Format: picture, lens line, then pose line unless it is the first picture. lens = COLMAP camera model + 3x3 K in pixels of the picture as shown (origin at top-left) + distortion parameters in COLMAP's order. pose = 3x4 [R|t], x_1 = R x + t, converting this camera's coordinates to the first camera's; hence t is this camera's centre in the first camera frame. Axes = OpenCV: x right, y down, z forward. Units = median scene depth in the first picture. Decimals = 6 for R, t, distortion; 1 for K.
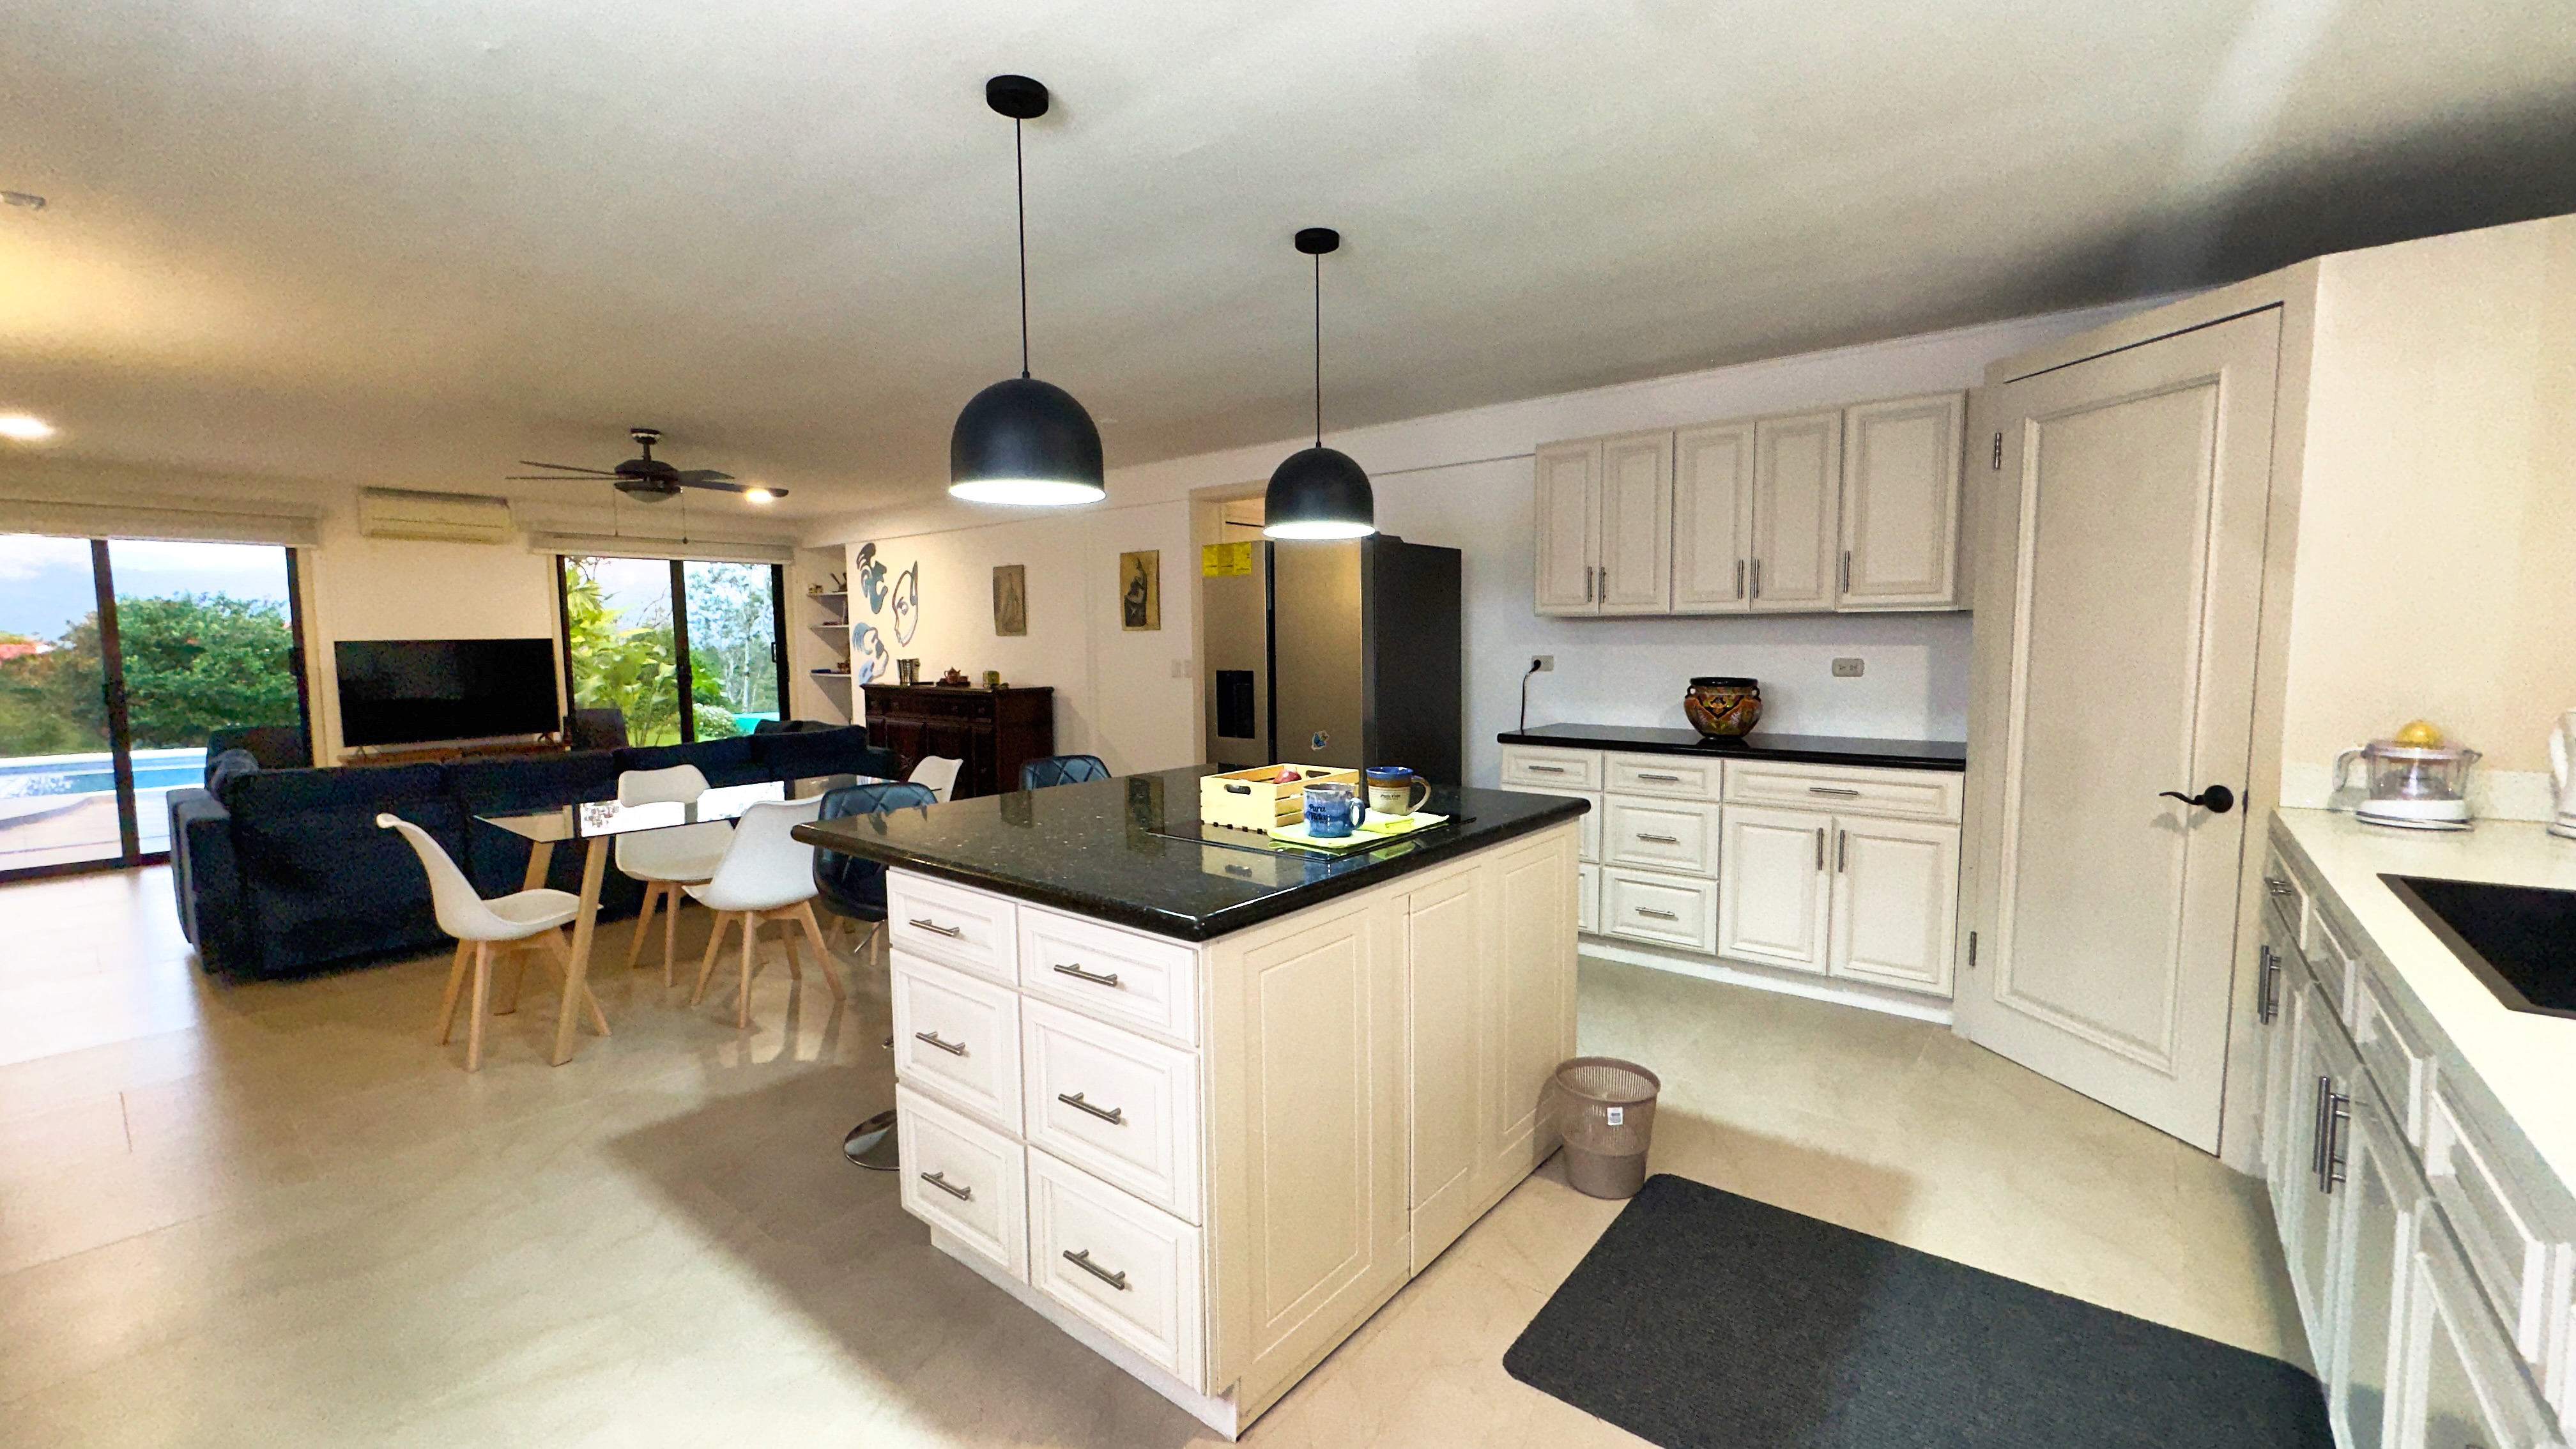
lens RADIAL K [[1026.7, 0, 1288.0], [0, 1026.7, 724.5], [0, 0, 1]] dist [-0.003591, 0.000005]
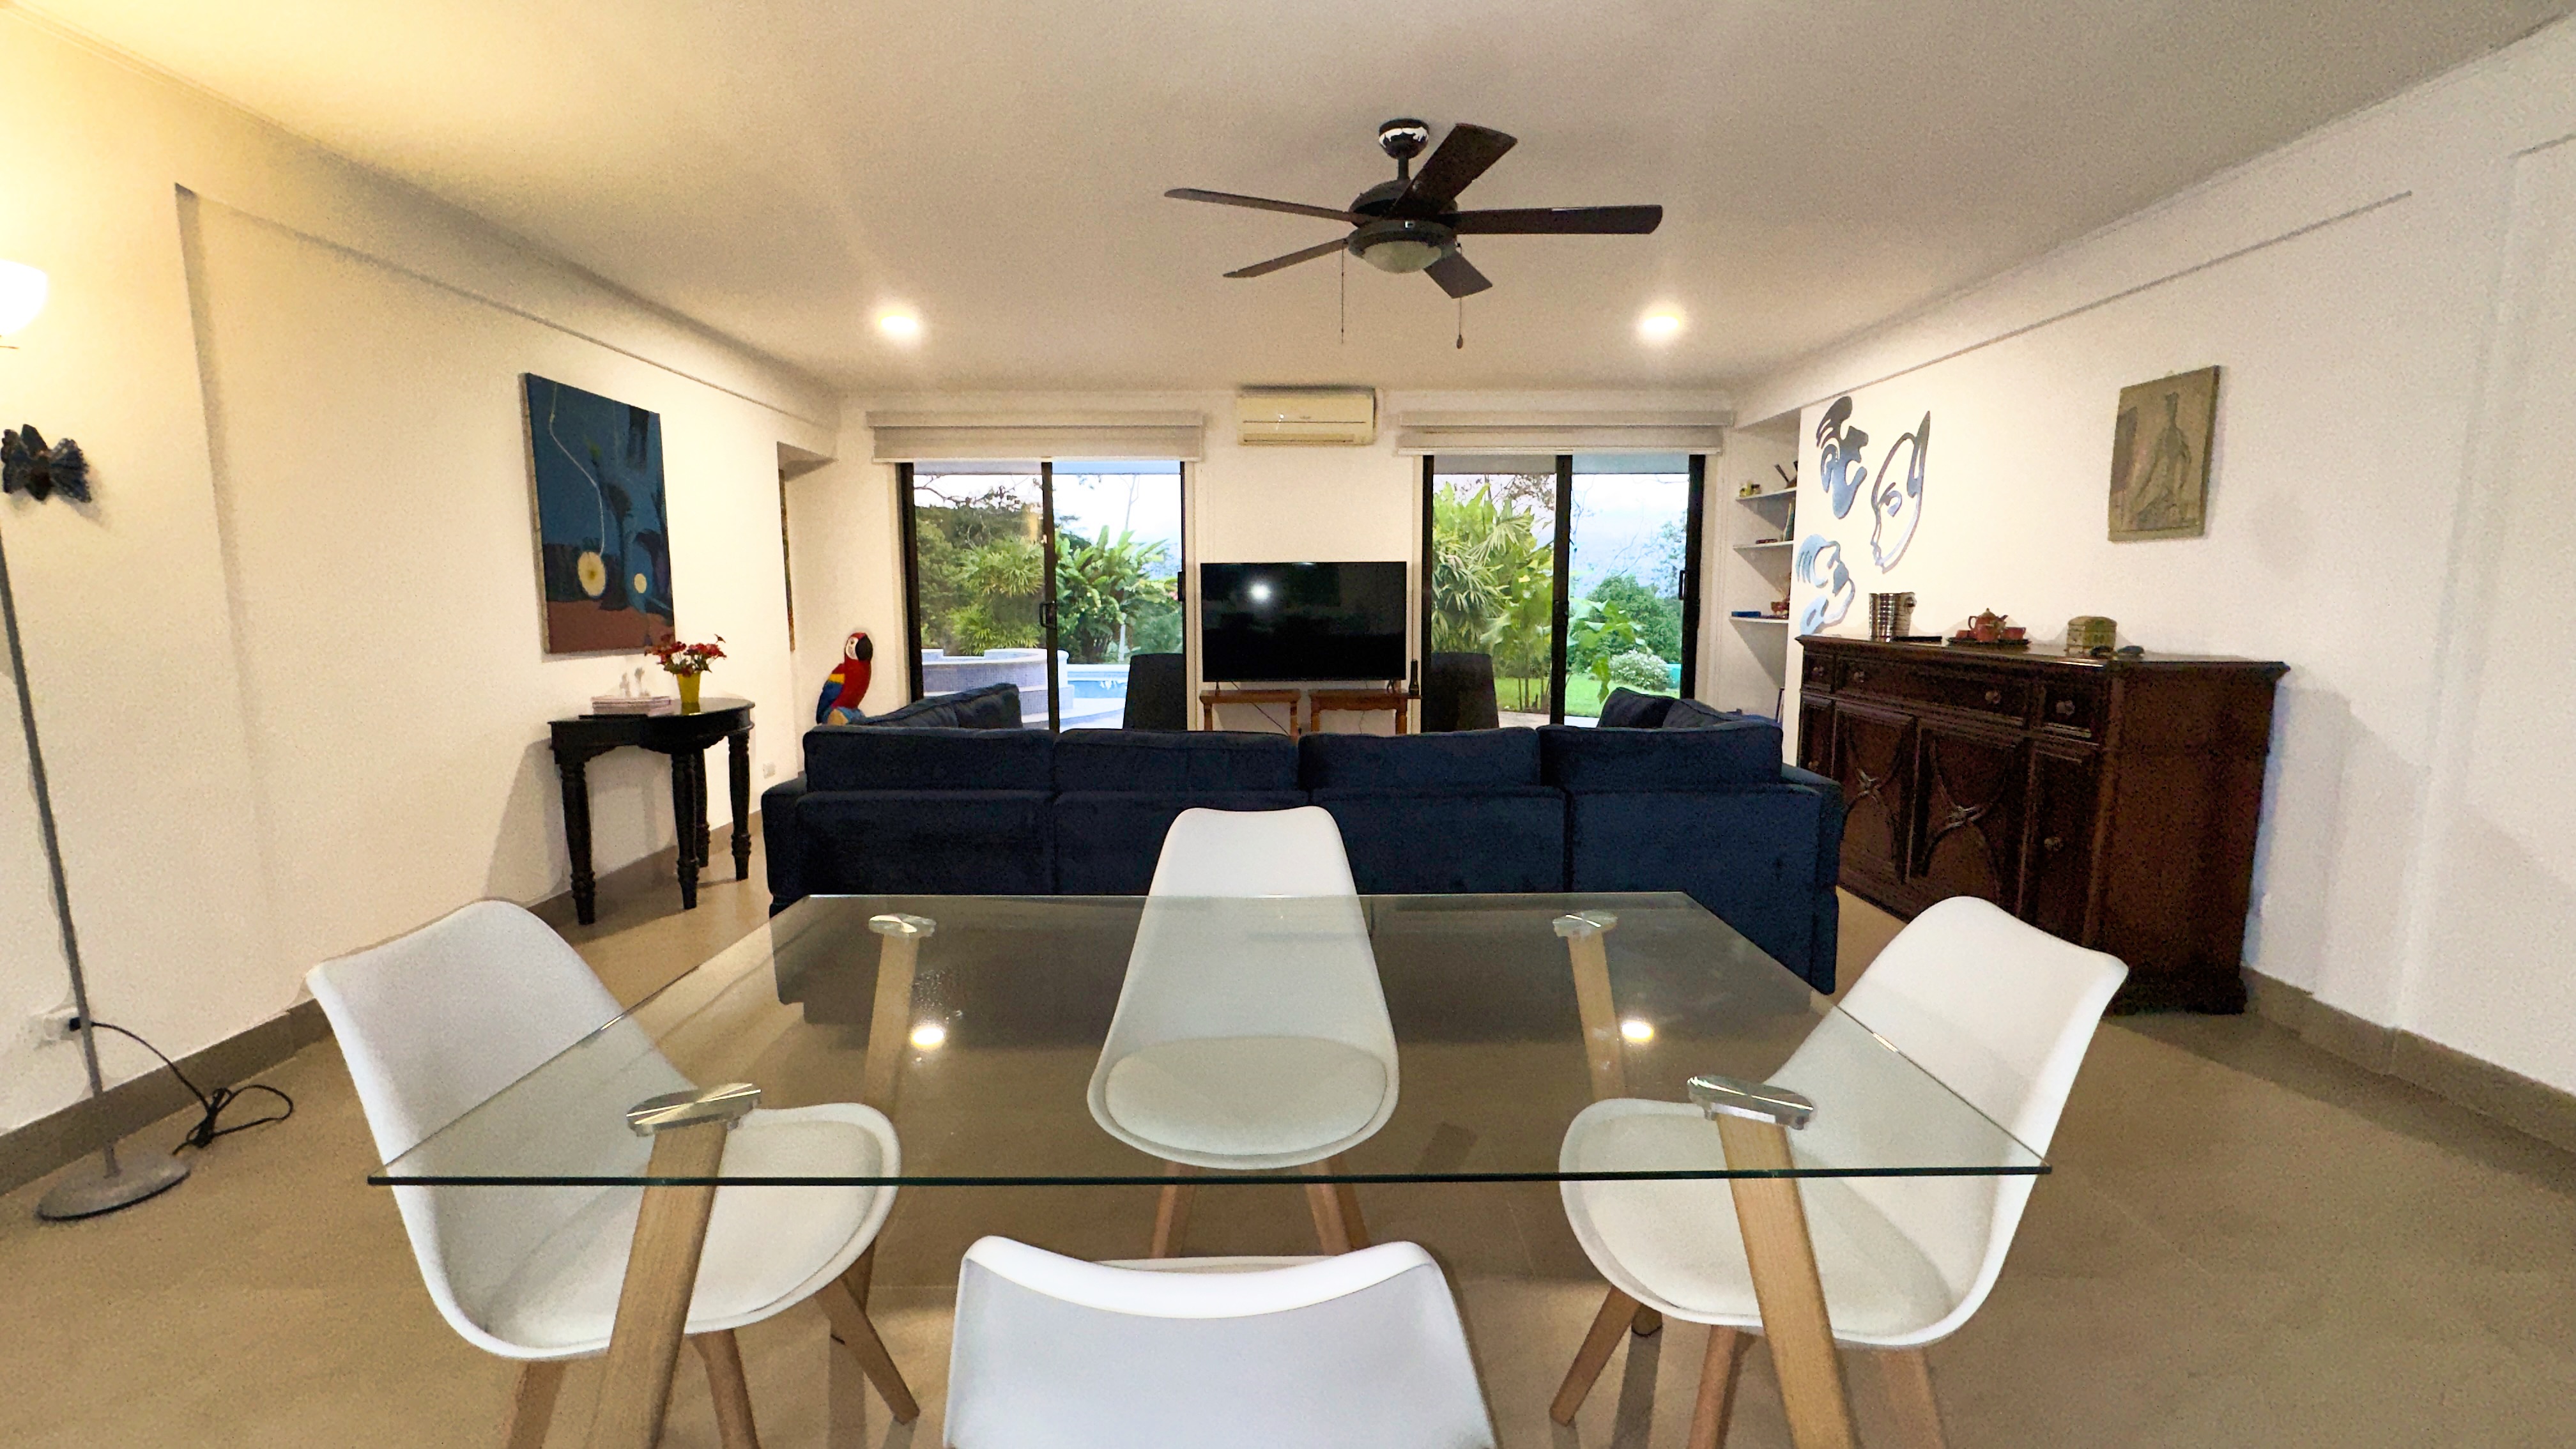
lens RADIAL K [[1035.7, 0, 1288.0], [0, 1035.7, 724.5], [0, 0, 1]] dist [-0.005790, 0.000175]
pose [[0.644951, 0.105729, -0.756875, -0.154556], [-0.070667, 0.994391, 0.078691, -0.014881], [0.760950, 0.002734, 0.648805, 0.400446]]
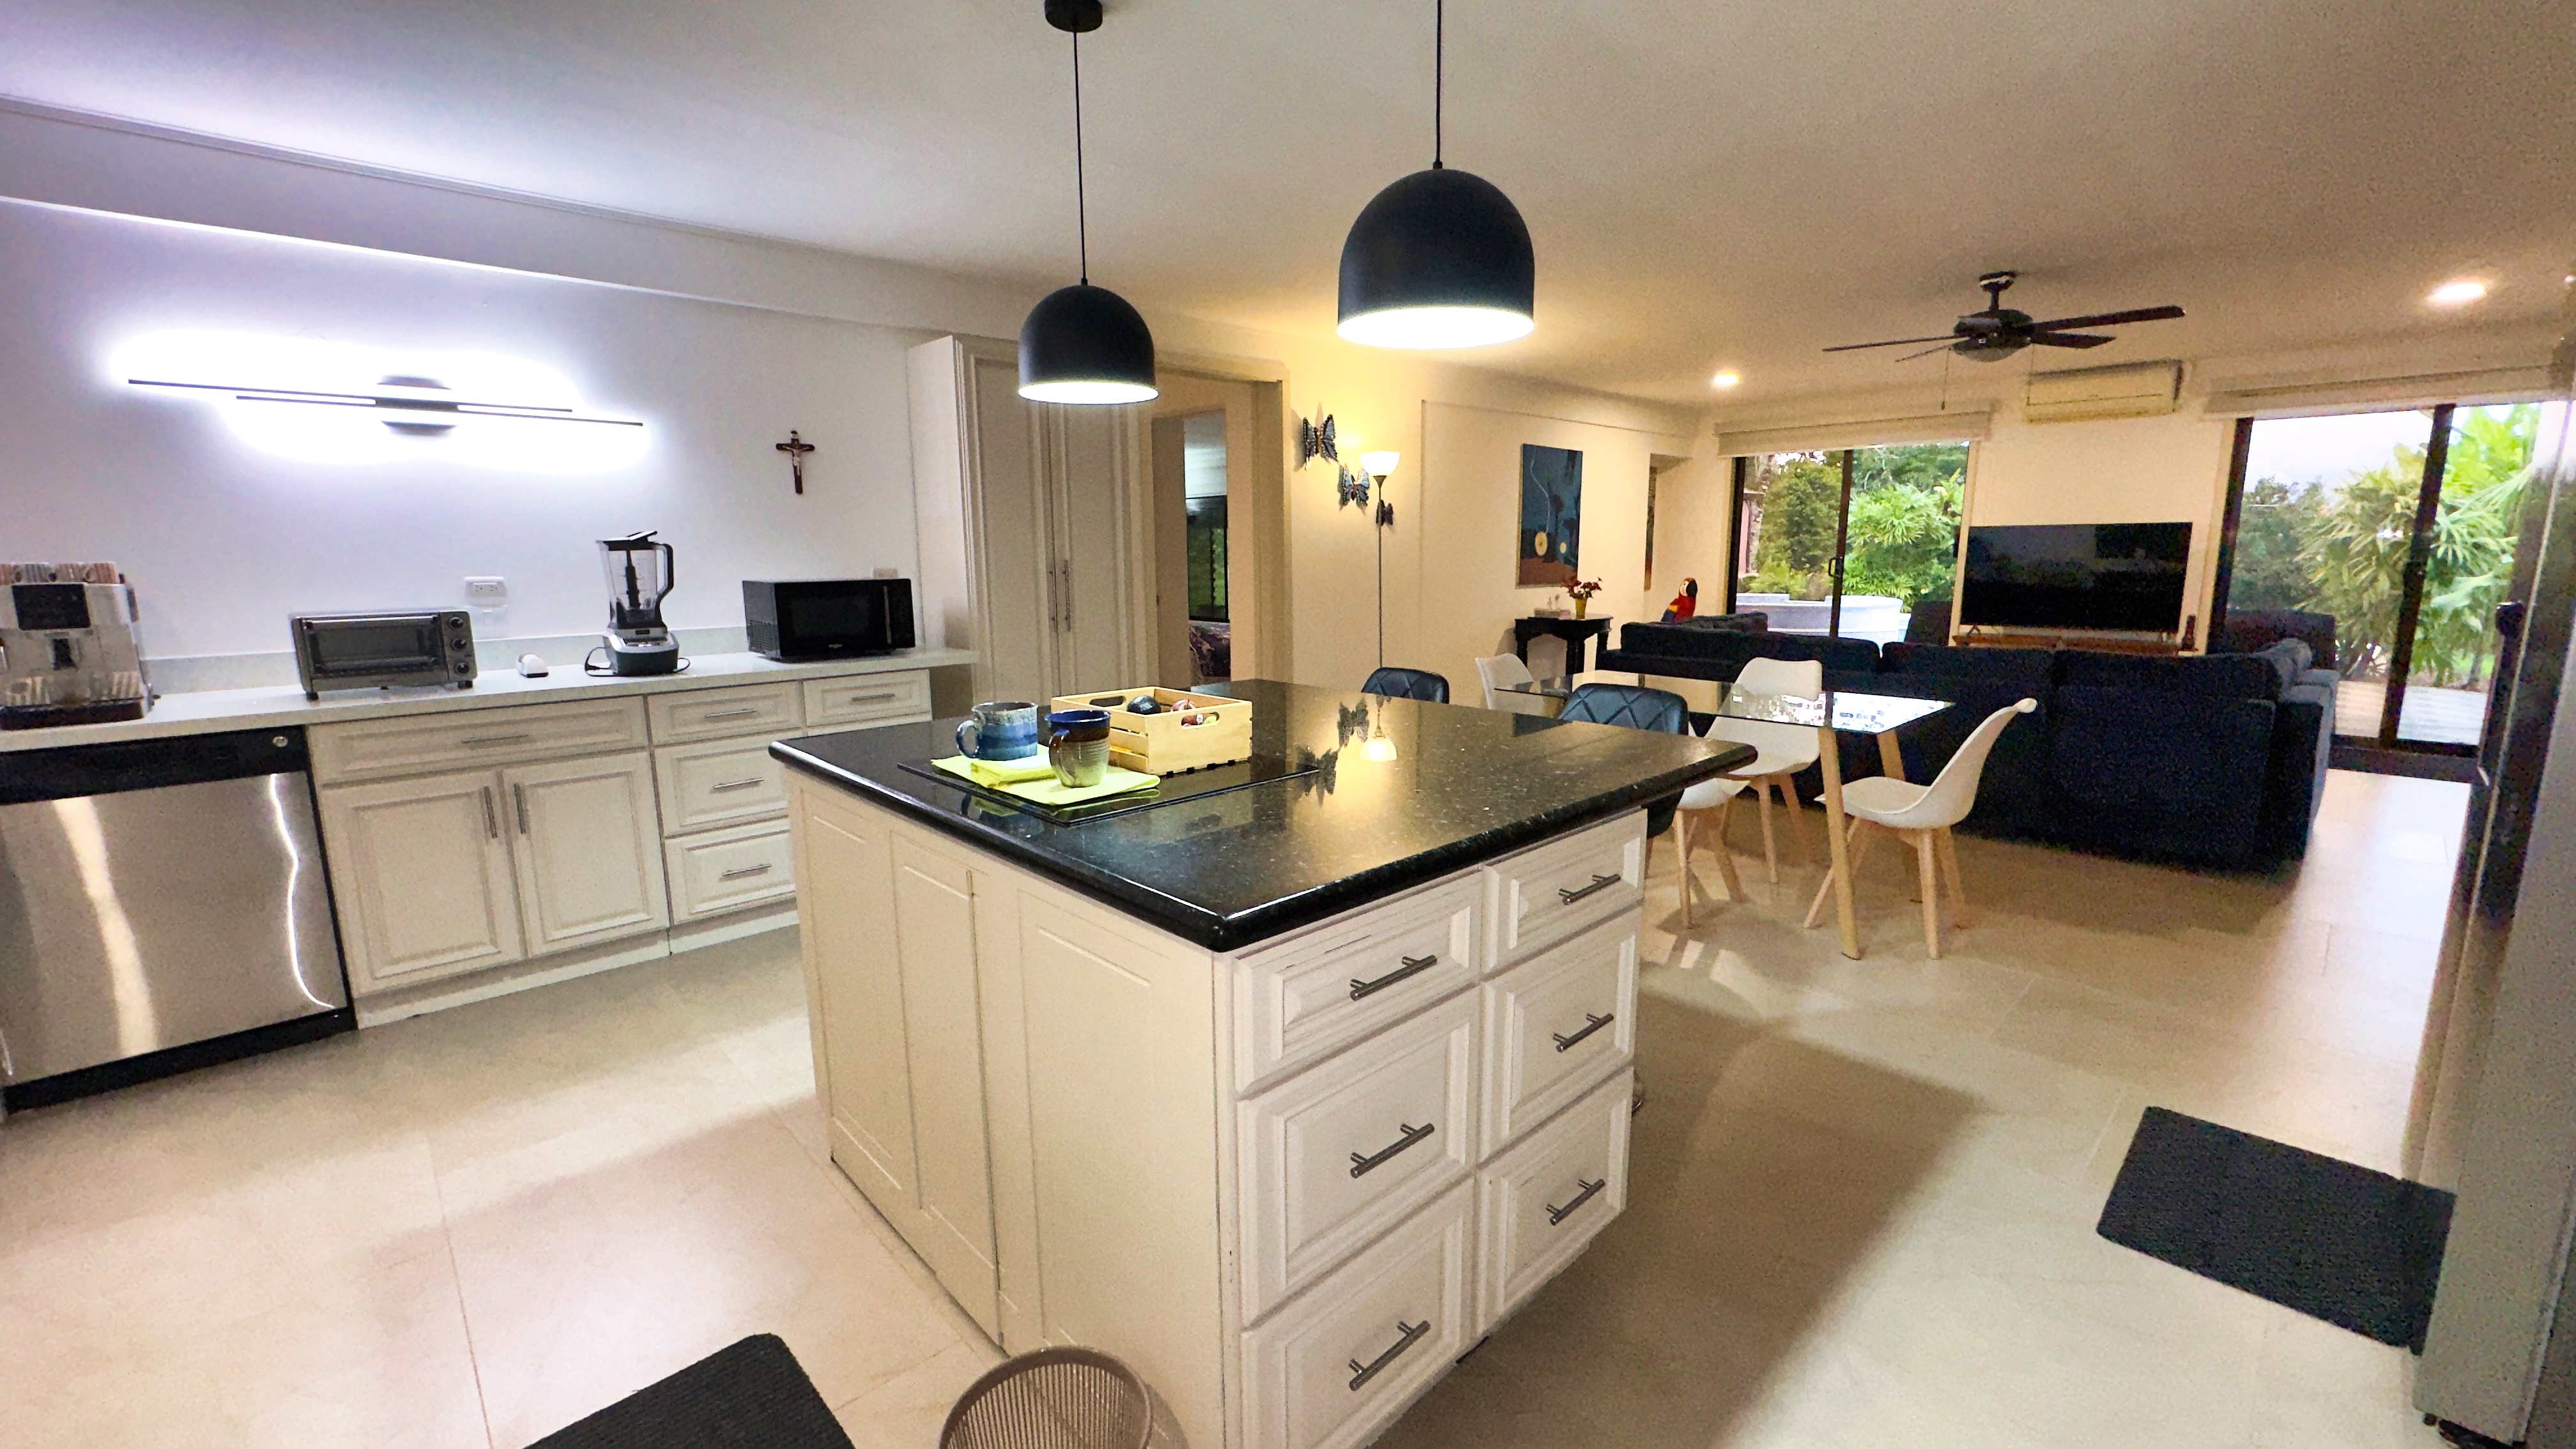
lens RADIAL K [[1035.7, 0, 1288.0], [0, 1035.7, 724.5], [0, 0, 1]] dist [-0.005790, 0.000175]
pose [[-0.114788, 0.183102, -0.976369, 0.223460], [-0.076151, 0.978352, 0.192427, -0.026711], [0.990467, 0.096439, -0.098359, 0.348063]]
